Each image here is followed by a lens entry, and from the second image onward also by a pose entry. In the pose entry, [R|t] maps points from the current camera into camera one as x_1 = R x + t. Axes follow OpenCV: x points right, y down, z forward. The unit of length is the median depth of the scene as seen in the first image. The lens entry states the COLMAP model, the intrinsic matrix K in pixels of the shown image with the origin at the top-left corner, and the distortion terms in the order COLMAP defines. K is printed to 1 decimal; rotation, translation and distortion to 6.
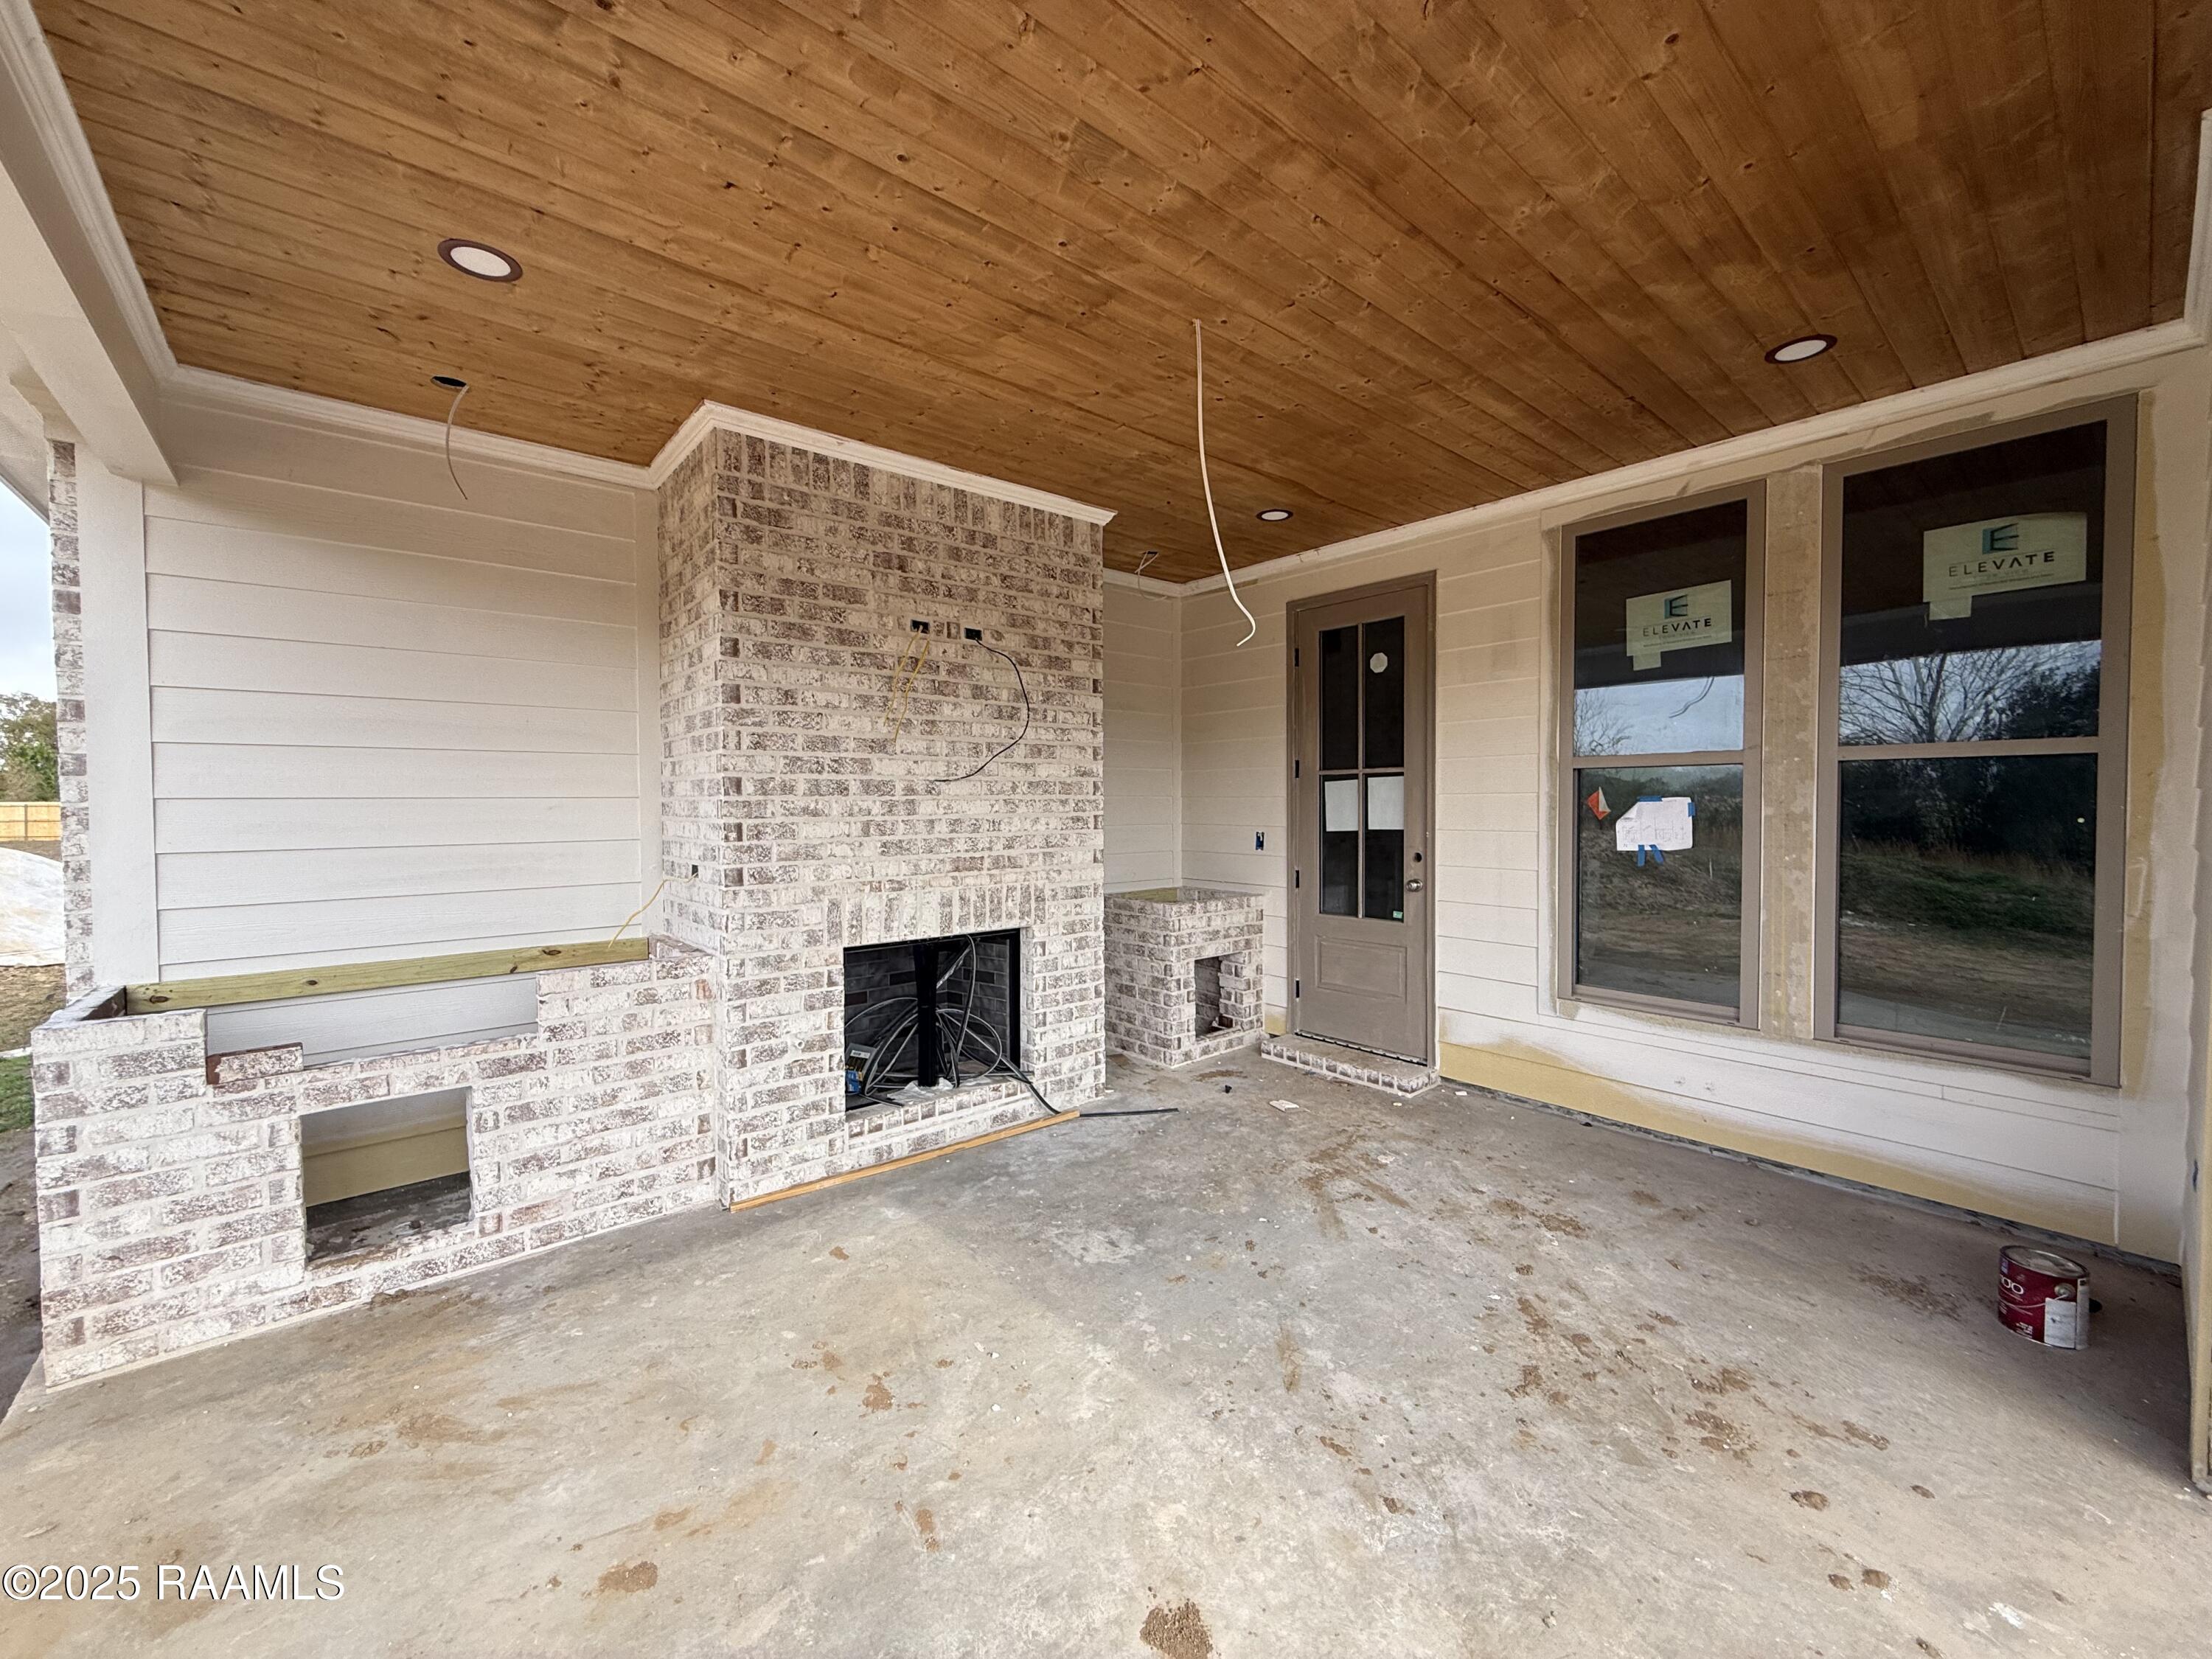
lens RADIAL K [[875.6, 0, 1099.0], [0, 875.6, 825.6], [0, 0, 1]] dist [-0.003991, -0.000538]
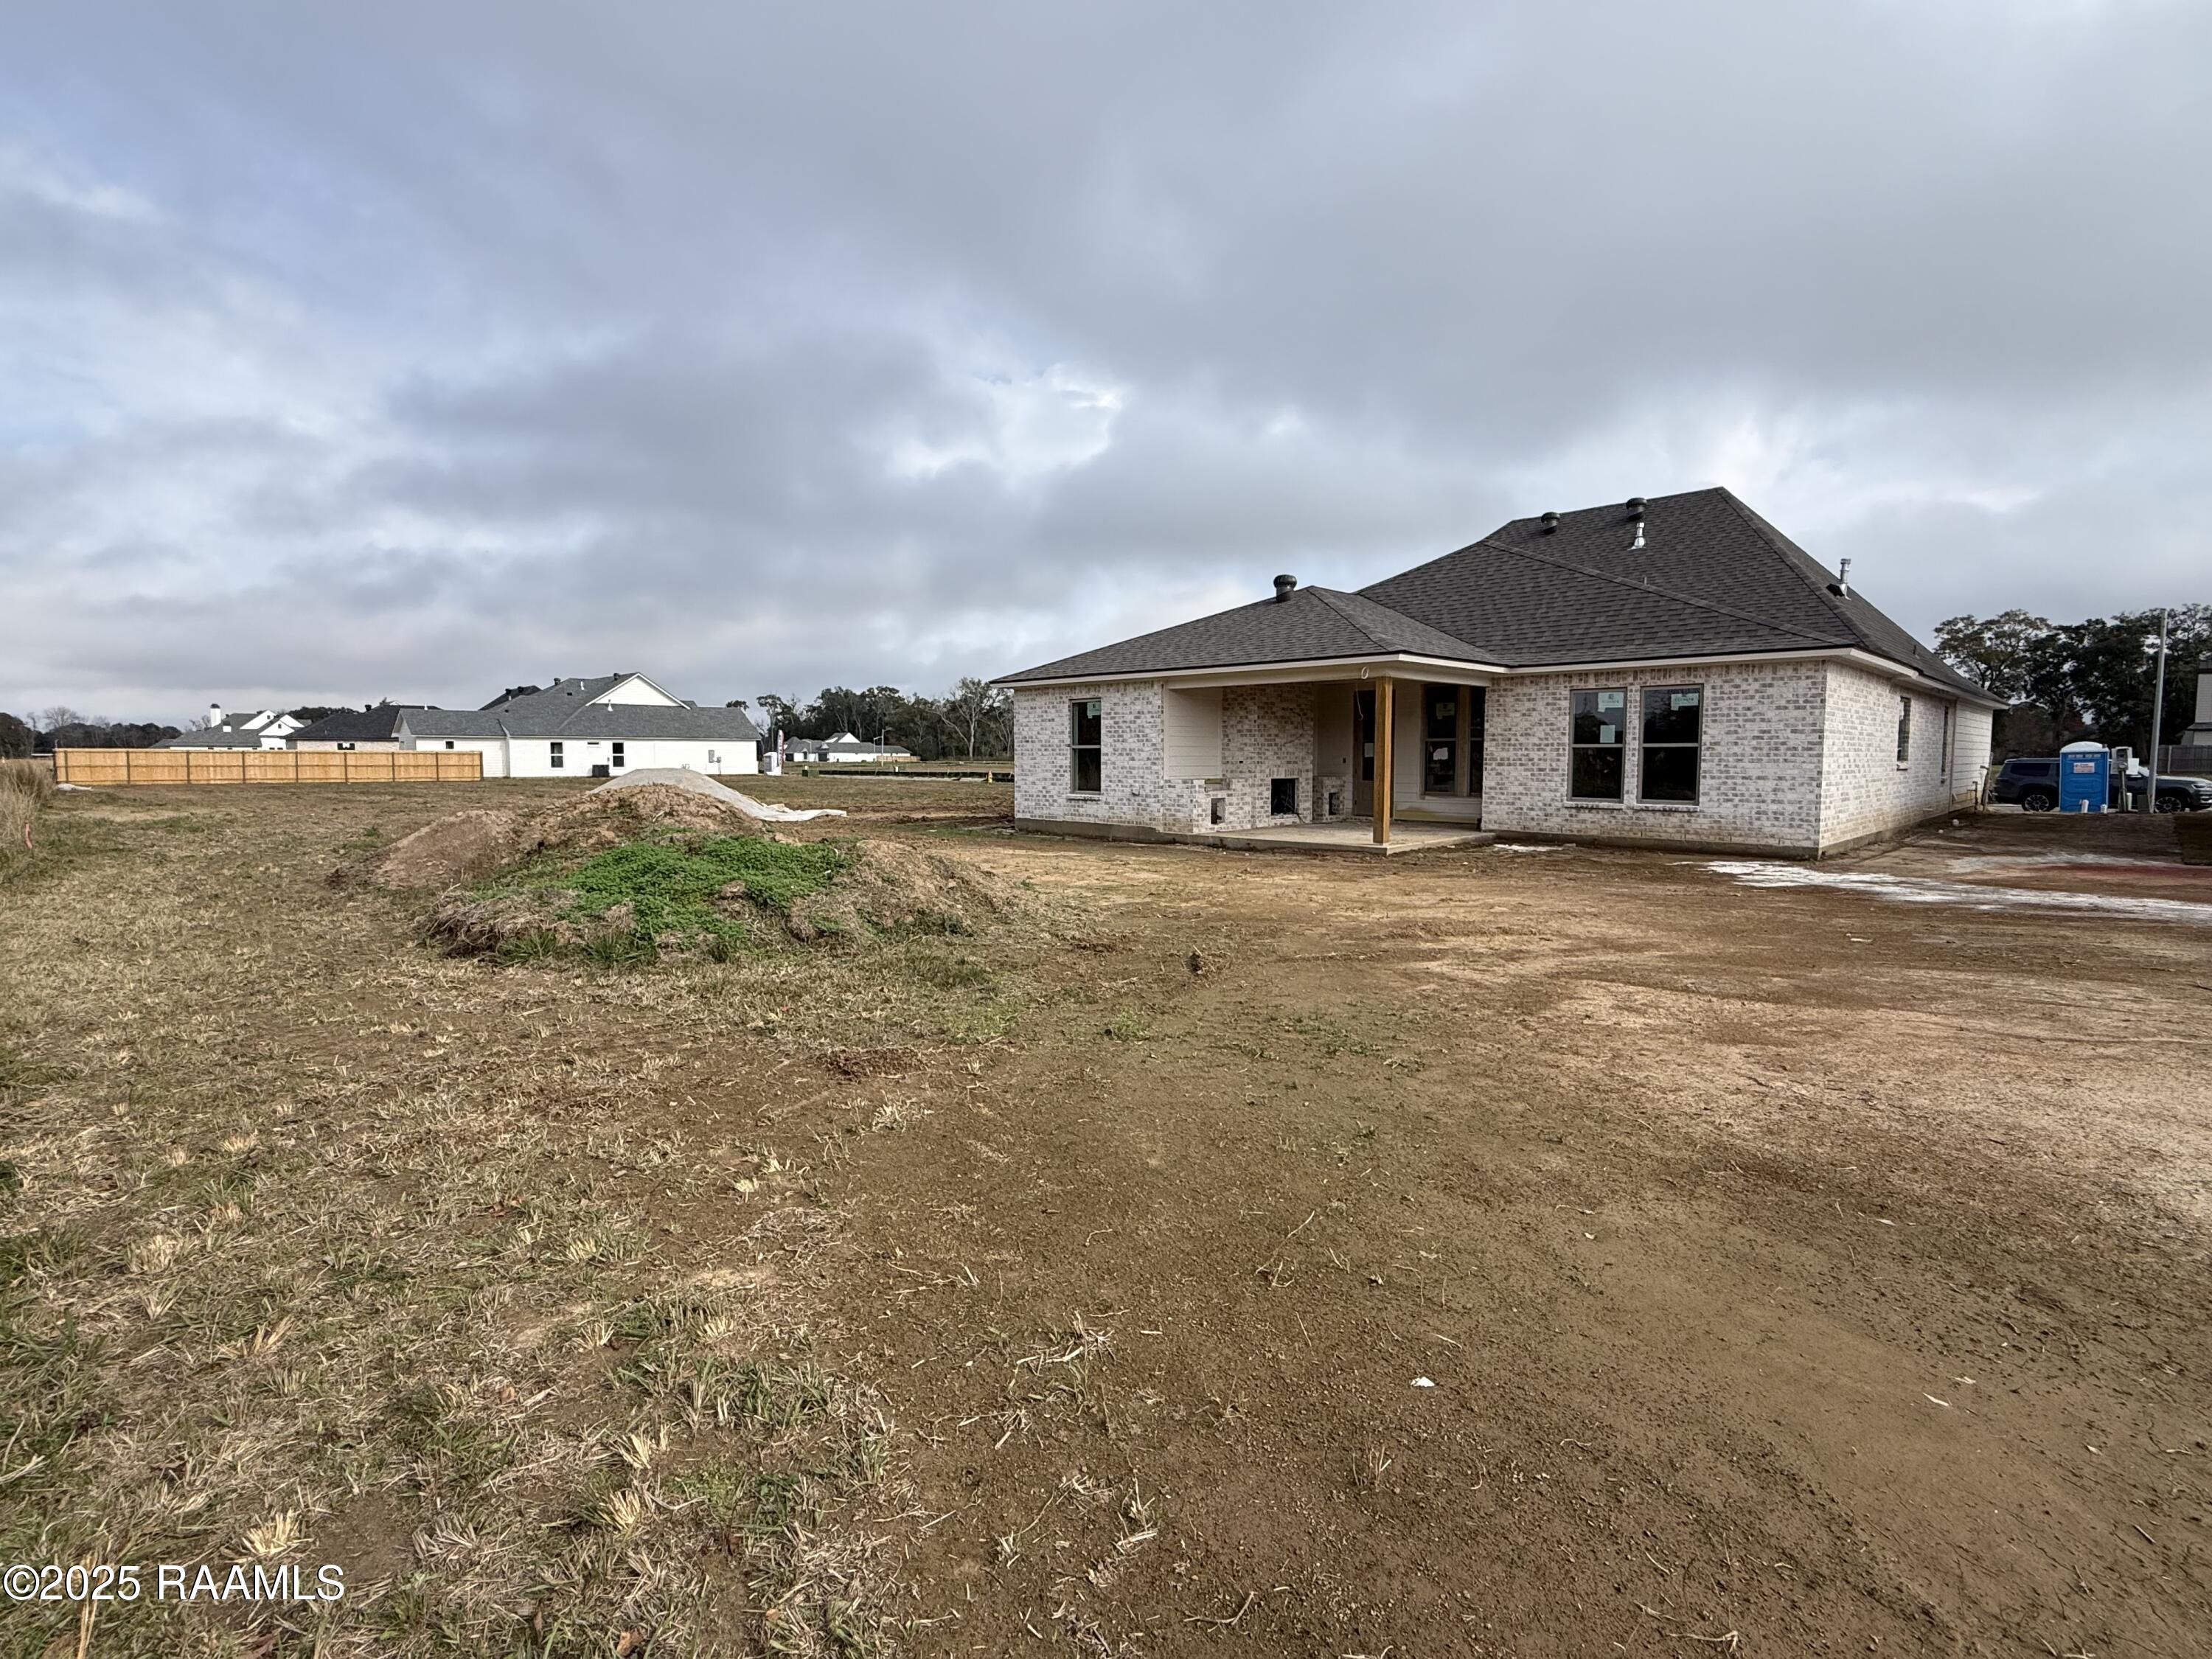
lens RADIAL K [[1044.6, 0, 1107.8], [0, 1044.6, 832.7], [0, 0, 1]] dist [-0.000524, -0.000136]
pose [[0.996201, -0.001396, 0.087067, -1.377441], [-0.002565, 0.998967, 0.045365, 0.146596], [-0.087040, -0.045416, 0.995169, -3.769460]]
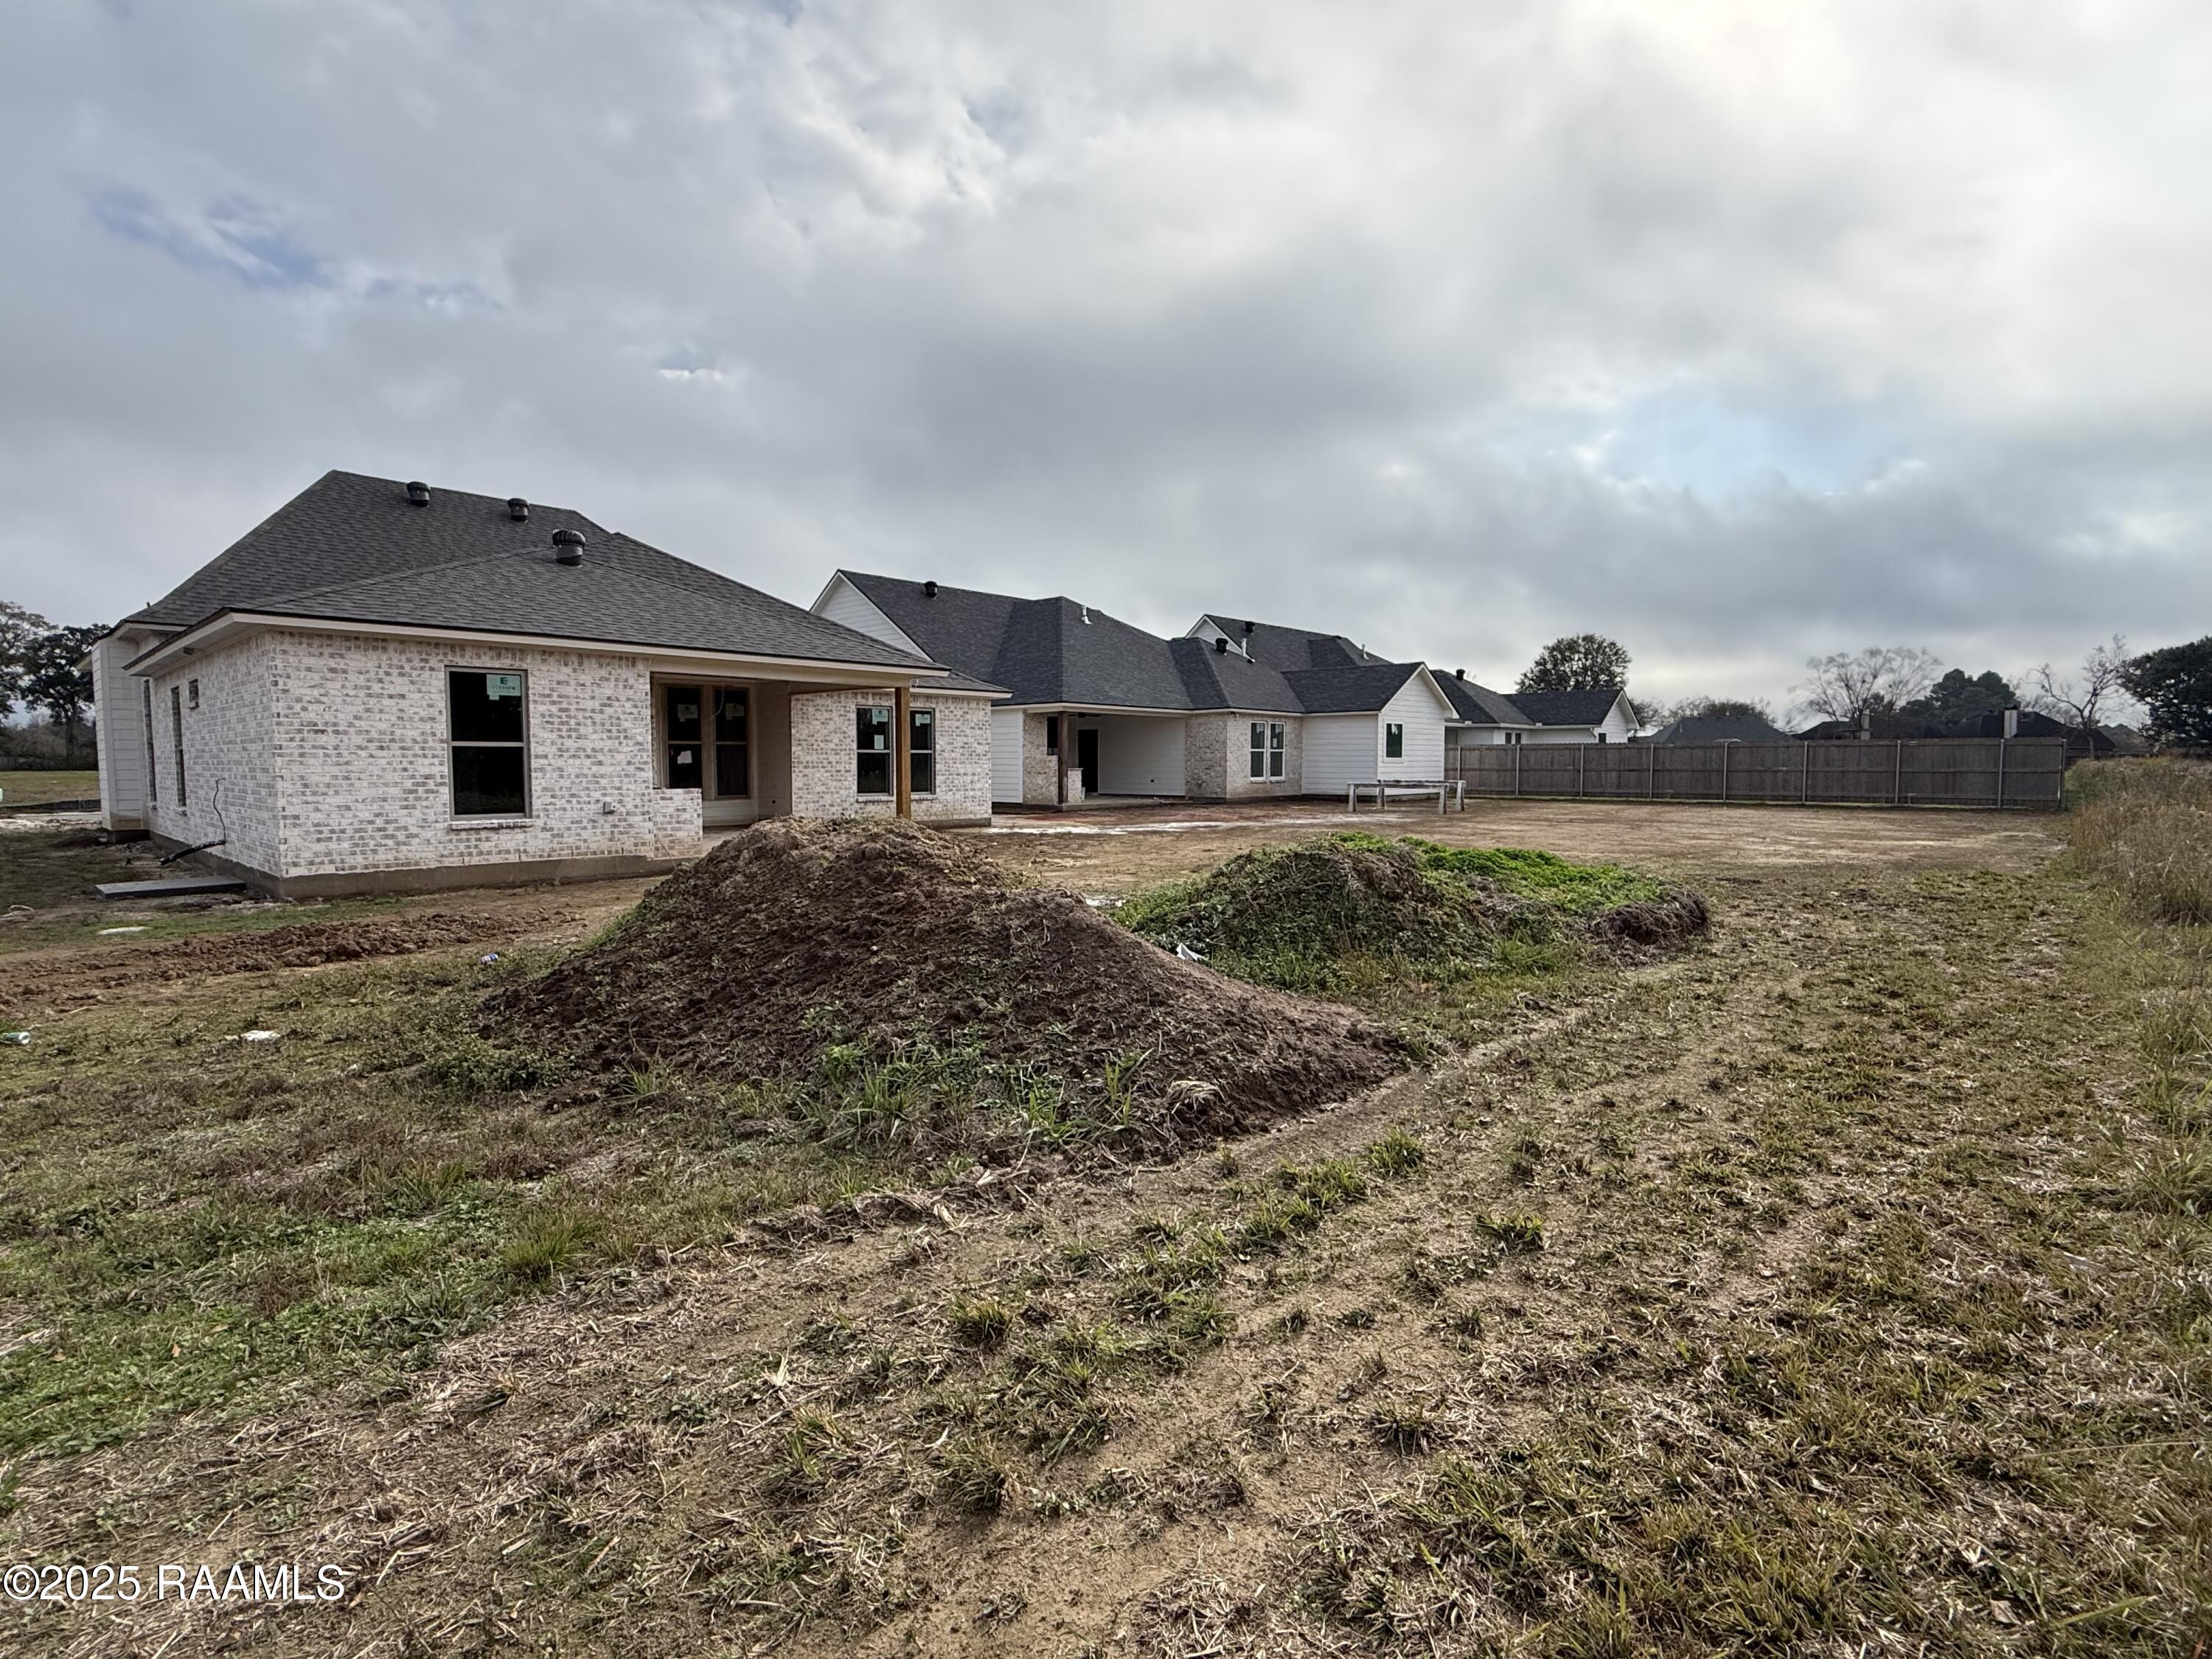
lens RADIAL K [[1044.6, 0, 1103.6], [0, 1044.6, 828.2], [0, 0, 1]] dist [-0.000524, -0.000136]
pose [[-0.128718, -0.058444, 0.989958, -4.290602], [0.029247, 0.997604, 0.062698, 0.076119], [-0.991250, 0.037024, -0.126700, -0.356960]]
